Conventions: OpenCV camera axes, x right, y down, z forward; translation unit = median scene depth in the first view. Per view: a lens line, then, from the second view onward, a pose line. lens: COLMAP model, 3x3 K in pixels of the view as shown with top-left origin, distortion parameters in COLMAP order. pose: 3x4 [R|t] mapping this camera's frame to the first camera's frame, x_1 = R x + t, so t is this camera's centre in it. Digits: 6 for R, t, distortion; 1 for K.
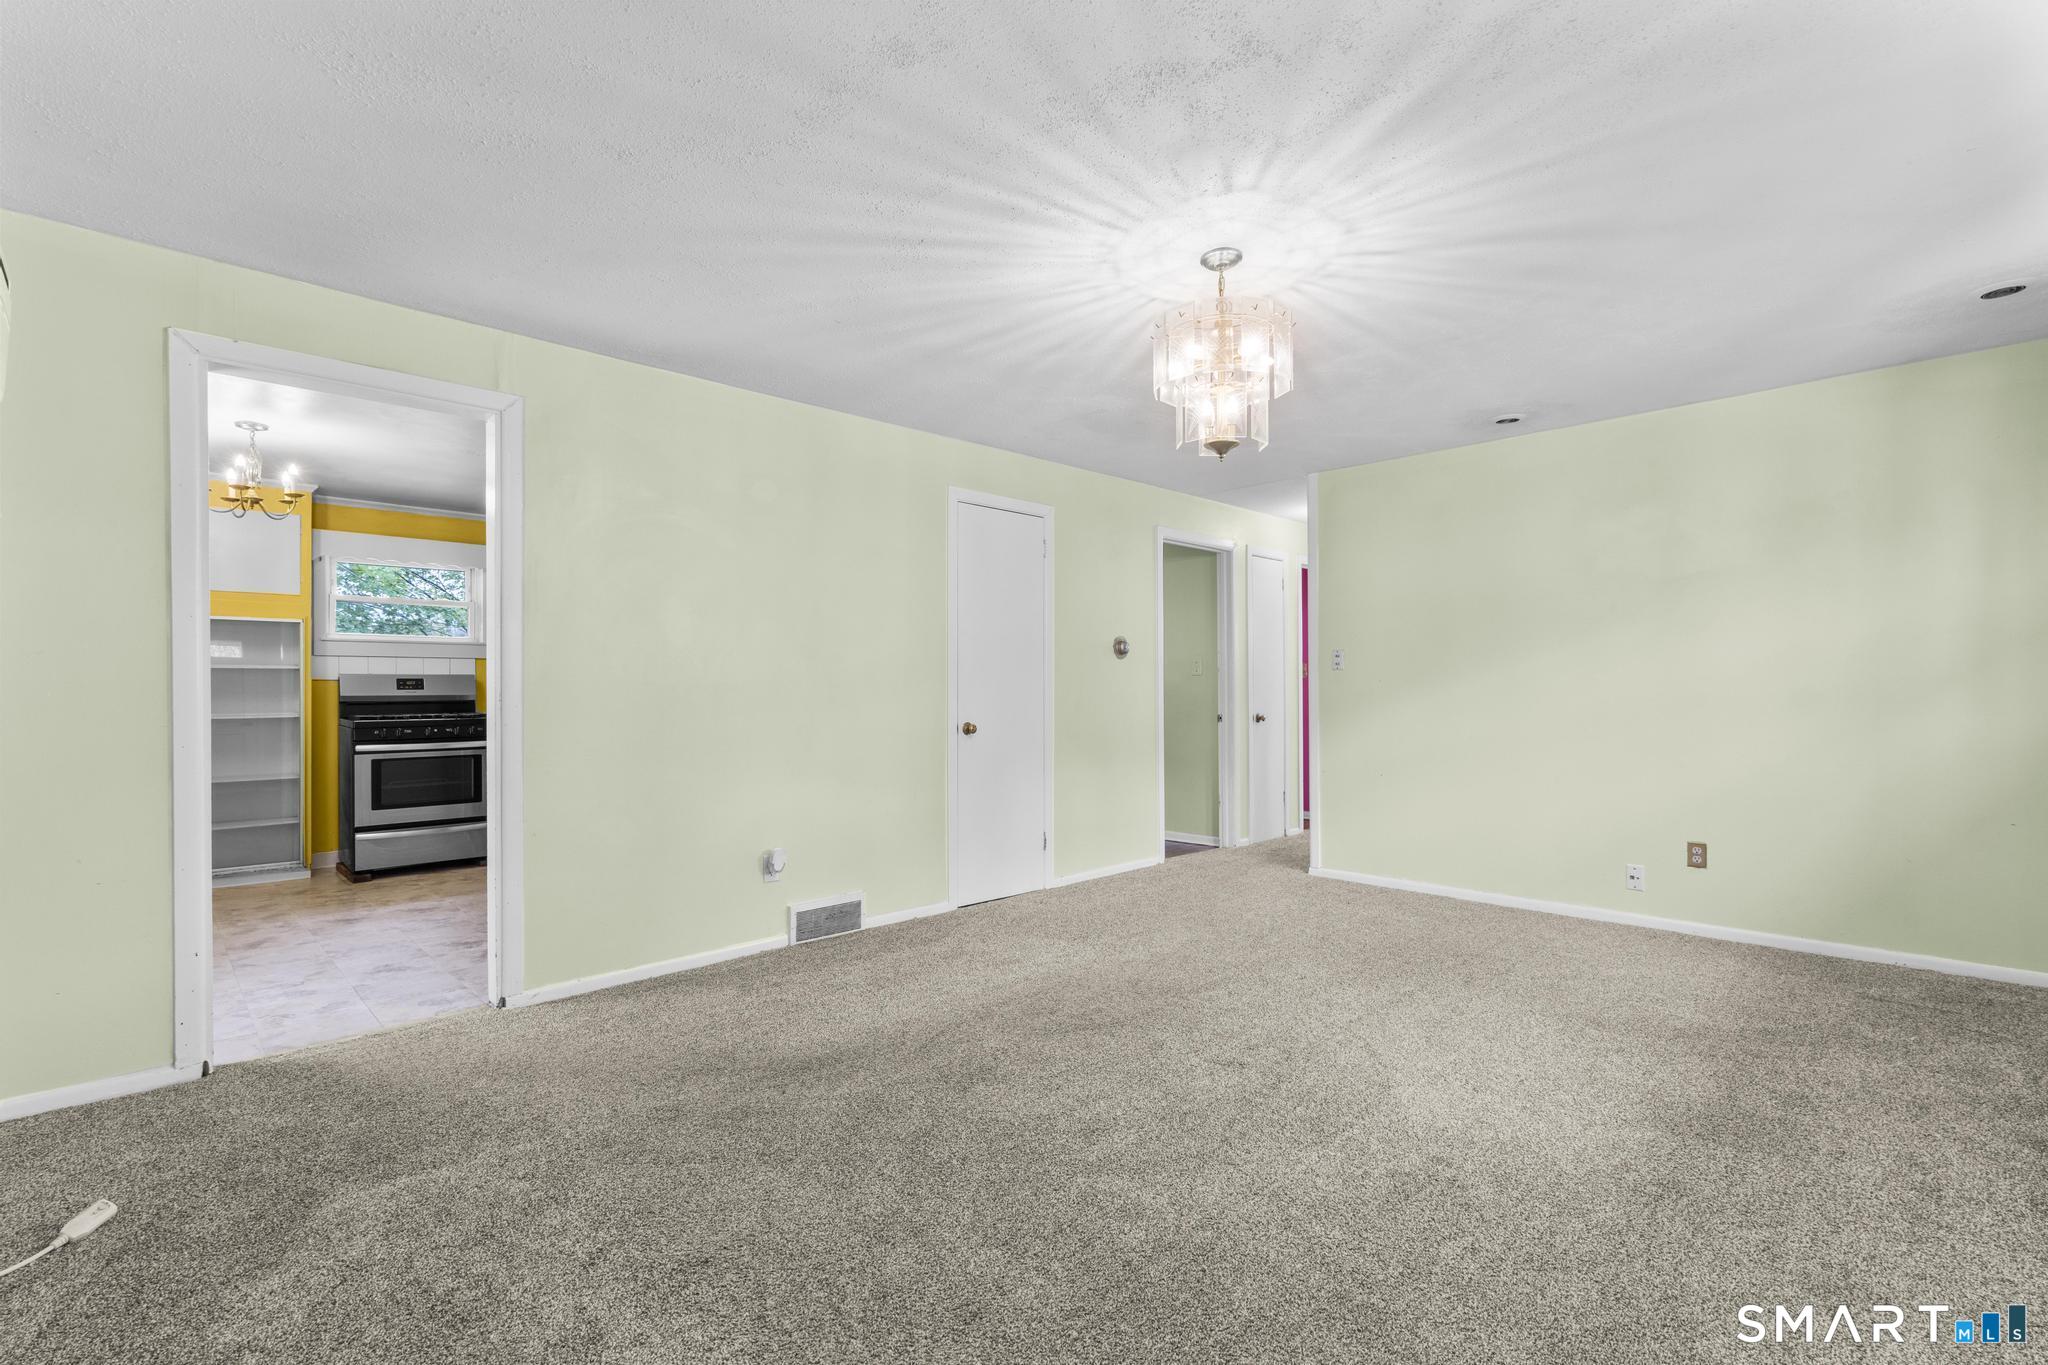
lens RADIAL K [[921.3, 0, 1022.6], [0, 921.3, 687.6], [0, 0, 1]] dist [-0.002792, -0.000132]
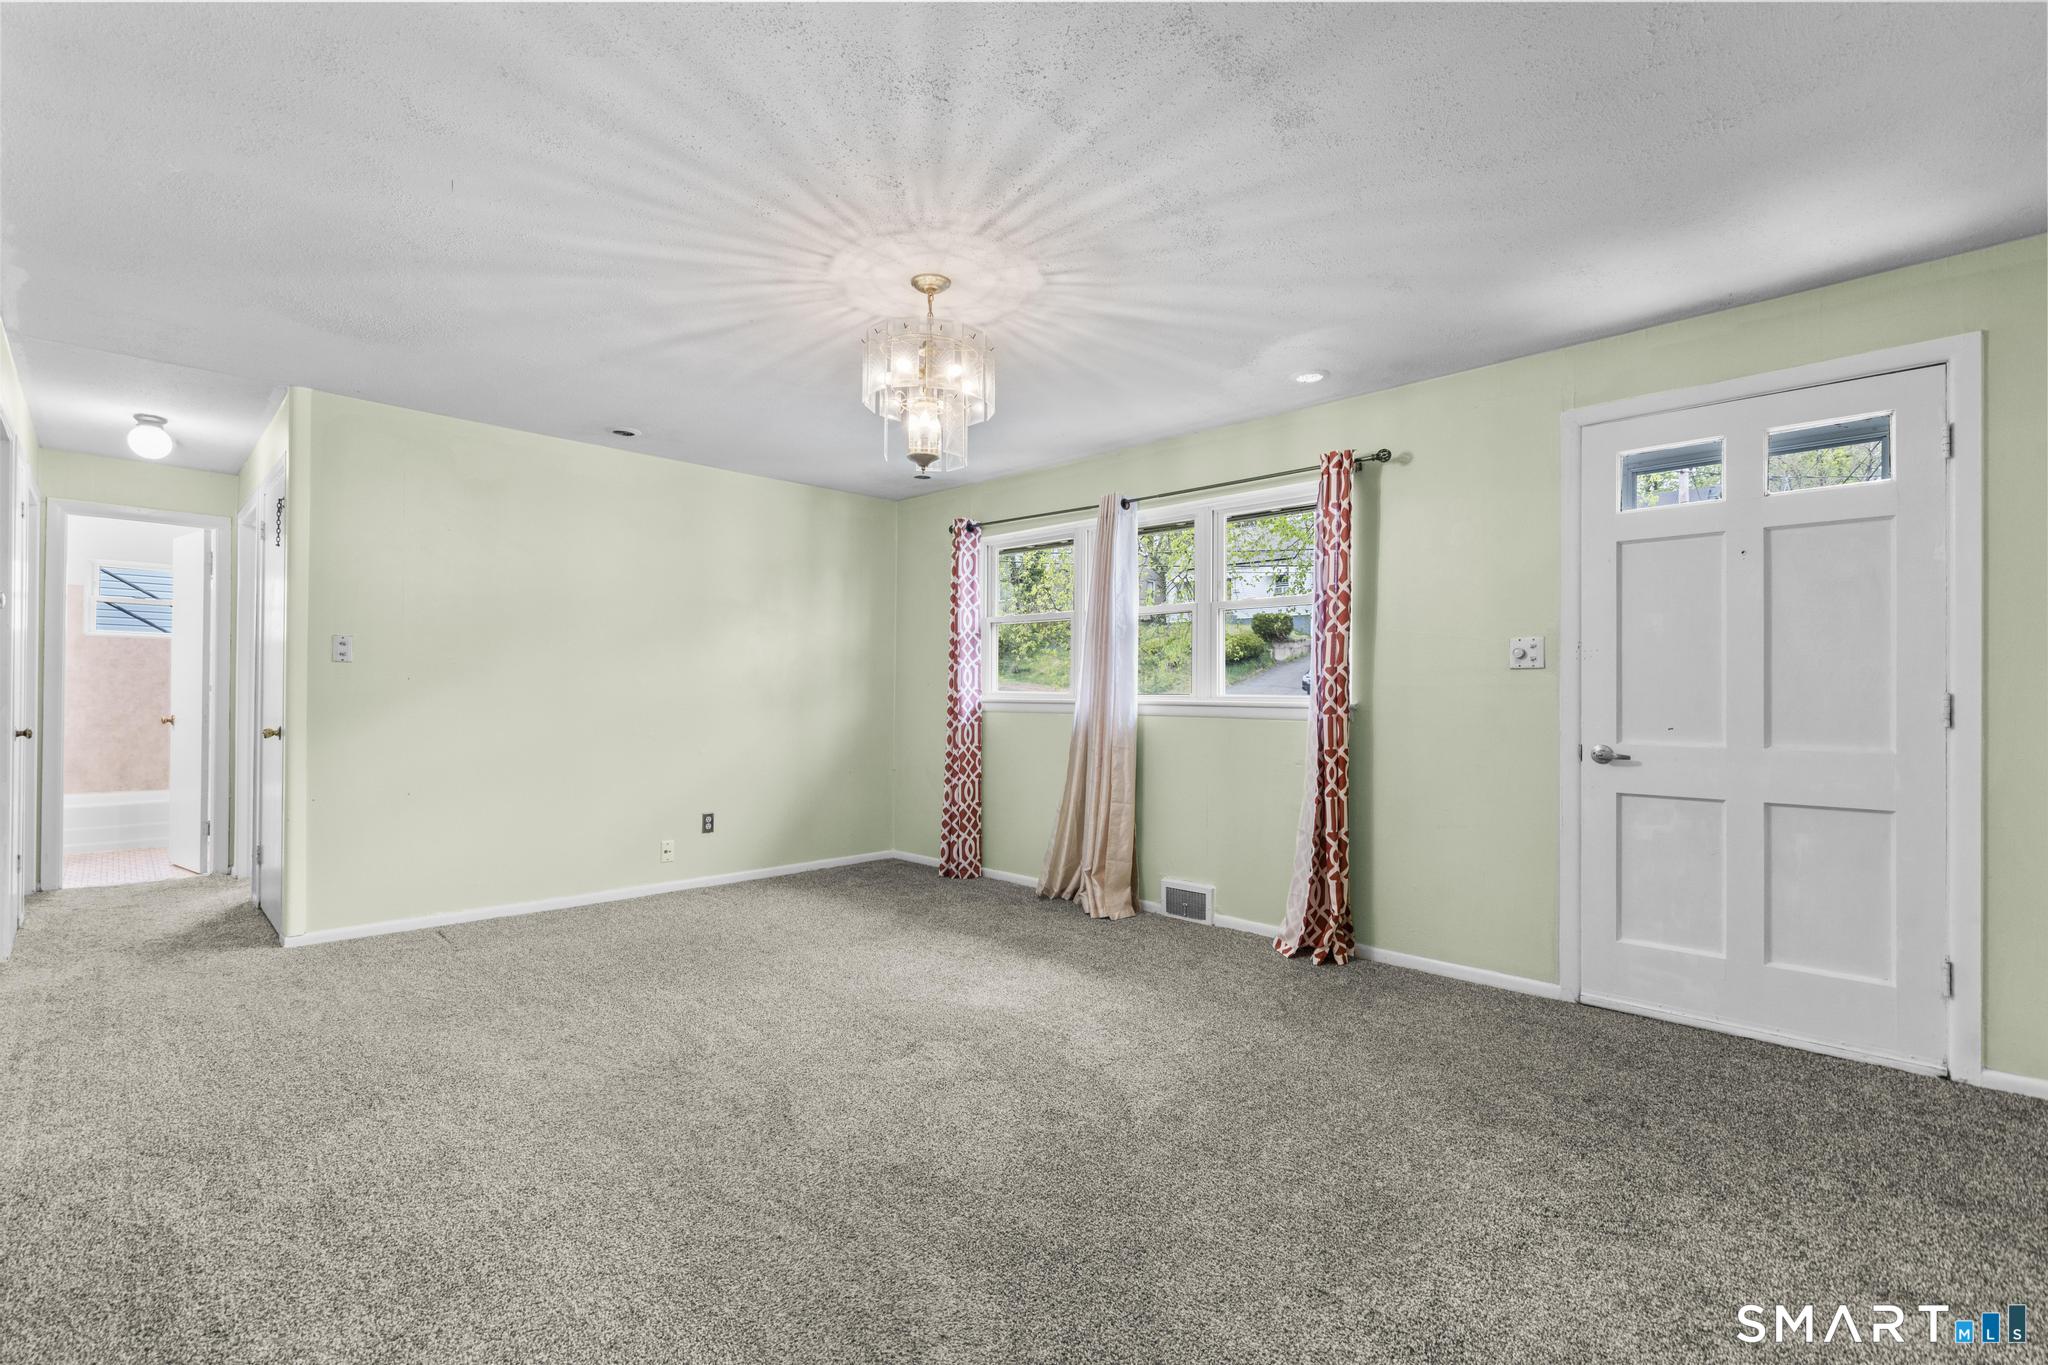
lens RADIAL K [[921.3, 0, 1021.3], [0, 921.3, 688.8], [0, 0, 1]] dist [-0.002792, -0.000132]
pose [[-0.022728, 0.010448, 0.999687, -0.413991], [-0.010133, 0.999892, -0.010681, 0.004876], [-0.999690, -0.010373, -0.022619, 0.452559]]
